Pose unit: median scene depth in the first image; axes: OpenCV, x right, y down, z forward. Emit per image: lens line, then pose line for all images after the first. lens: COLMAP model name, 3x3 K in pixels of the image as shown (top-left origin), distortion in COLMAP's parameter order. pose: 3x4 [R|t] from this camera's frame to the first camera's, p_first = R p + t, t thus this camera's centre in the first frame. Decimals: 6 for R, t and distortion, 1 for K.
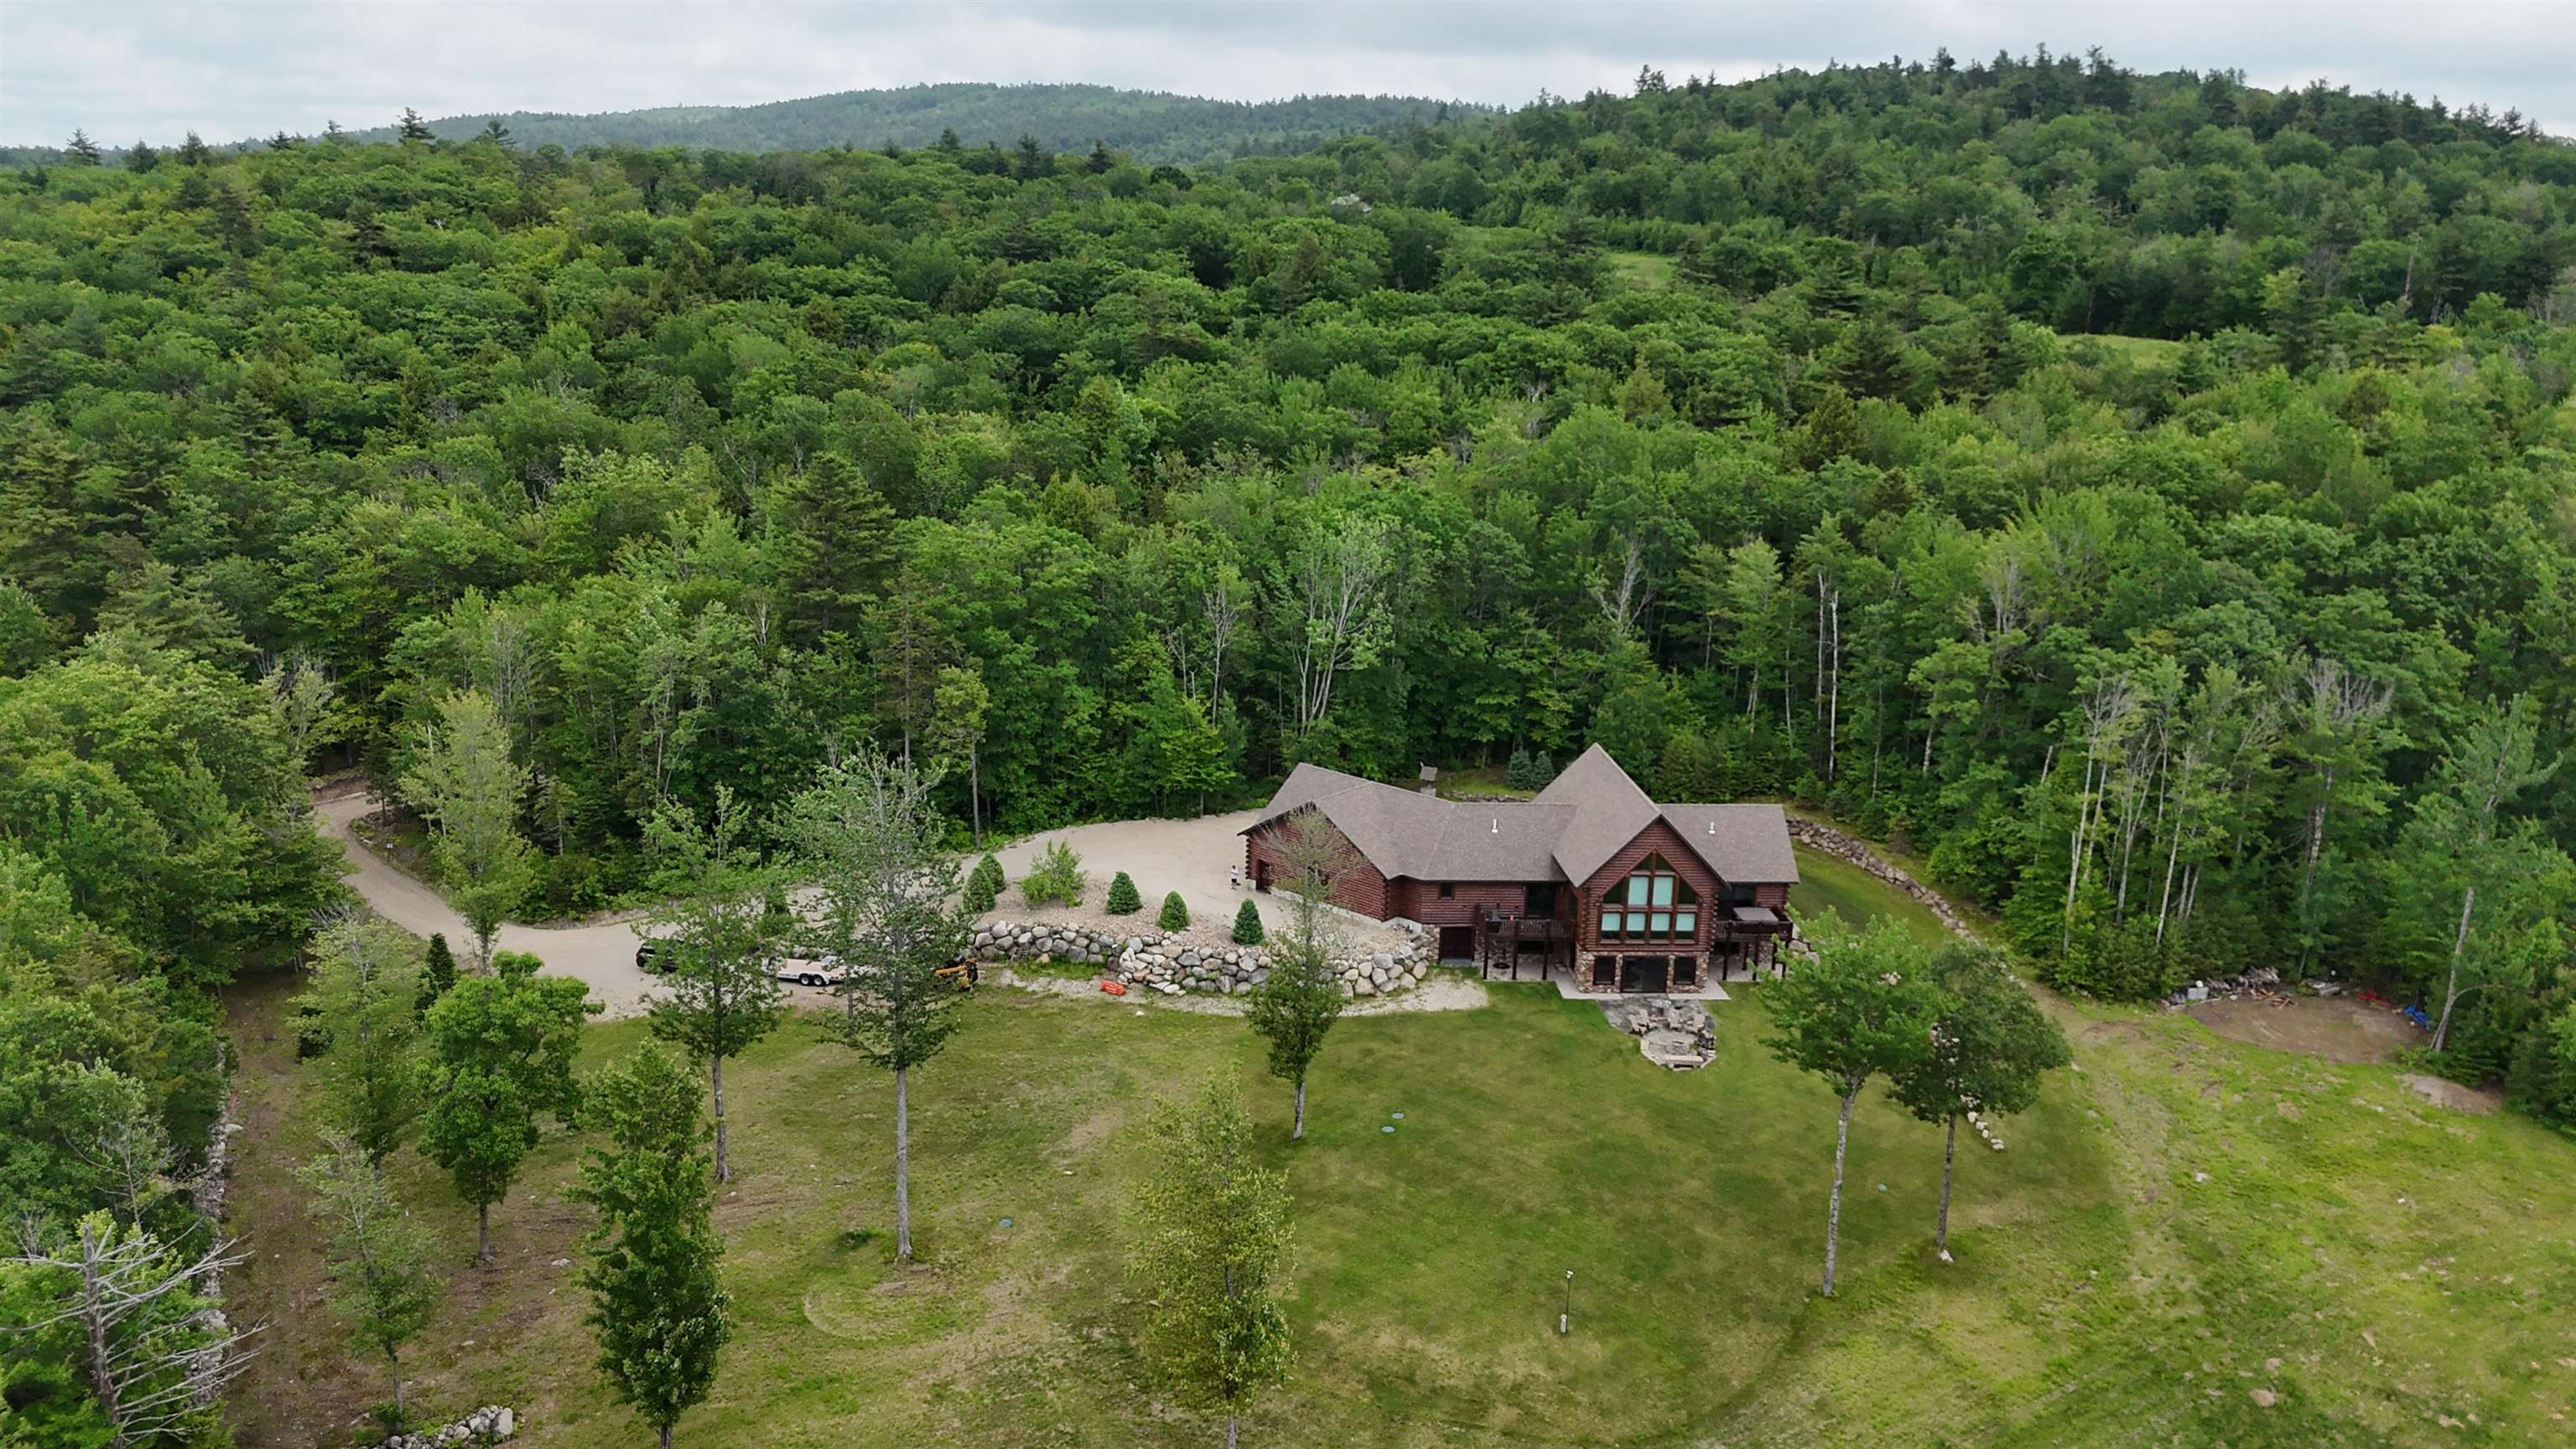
lens RADIAL K [[1838.2, 0, 1281.8], [0, 1838.2, 731.5], [0, 0, 1]] dist [0.017985, -0.007526]
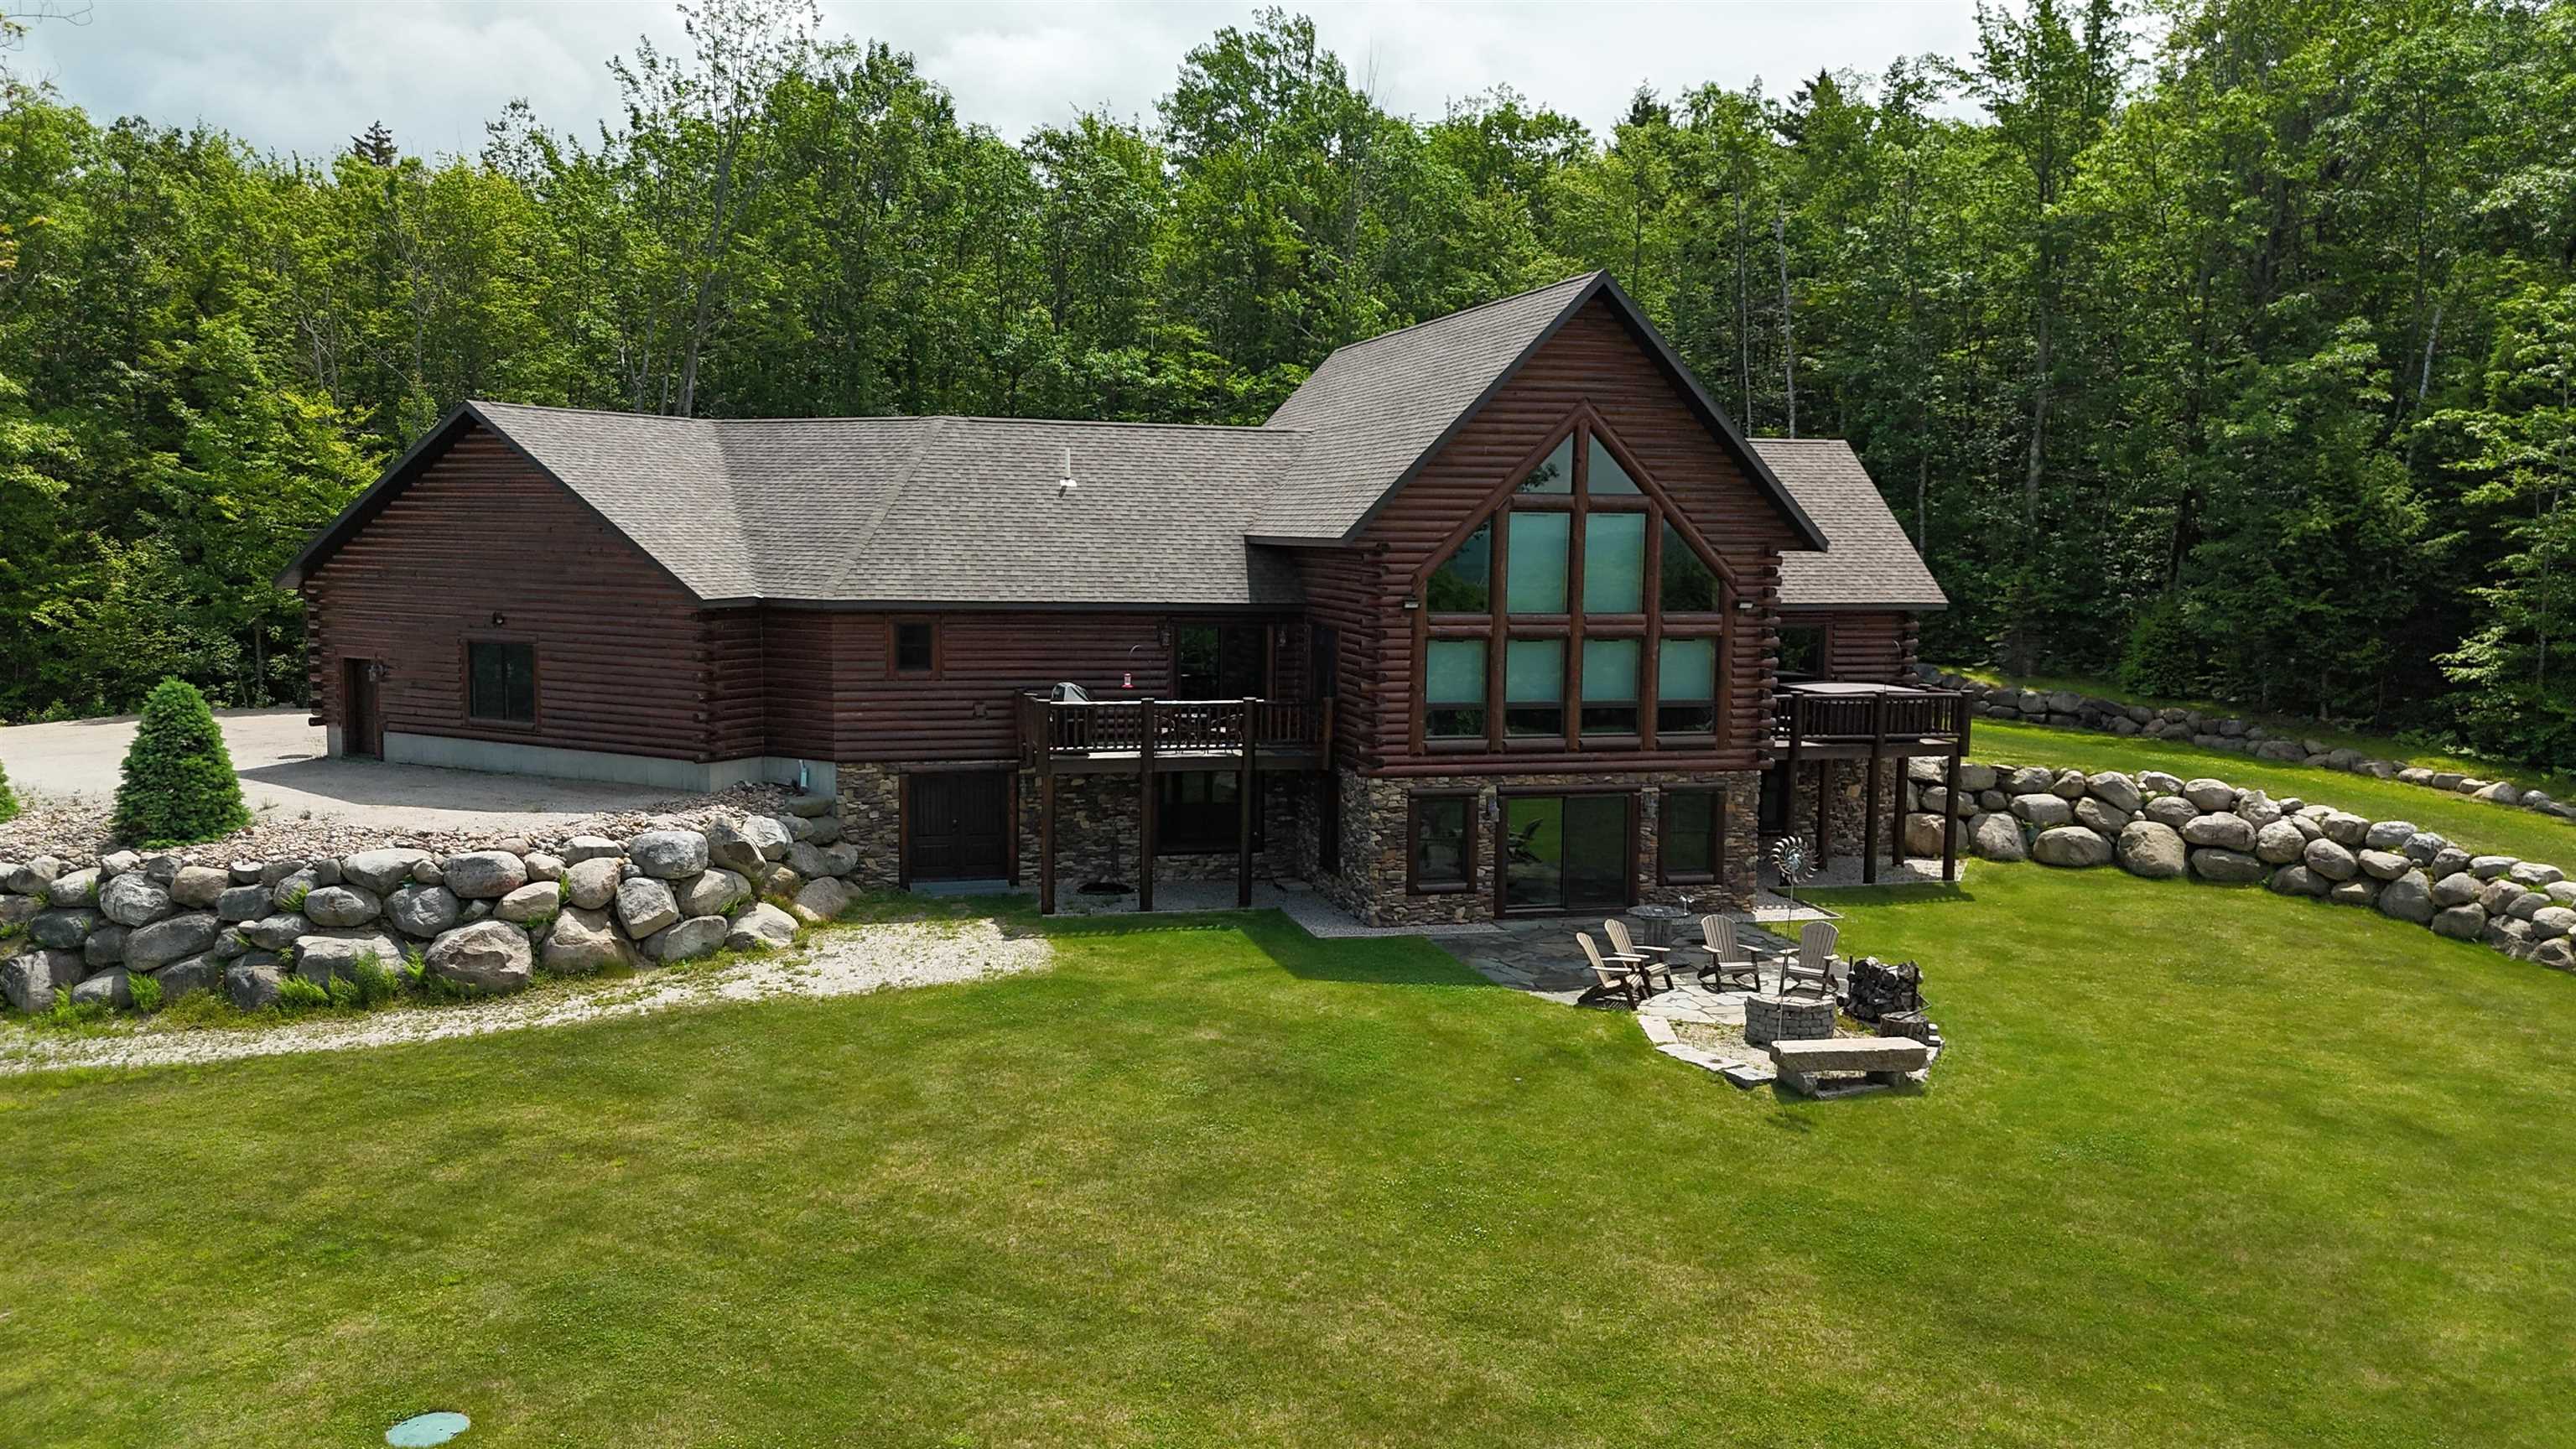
lens RADIAL K [[1838.2, 0, 1285.5], [0, 1838.2, 713.2], [0, 0, 1]] dist [0.017985, -0.007526]
pose [[0.980808, -0.040395, 0.190744, 0.094517], [0.070152, 0.985898, -0.151933, 0.153285], [-0.181917, 0.162398, 0.969811, 0.713402]]
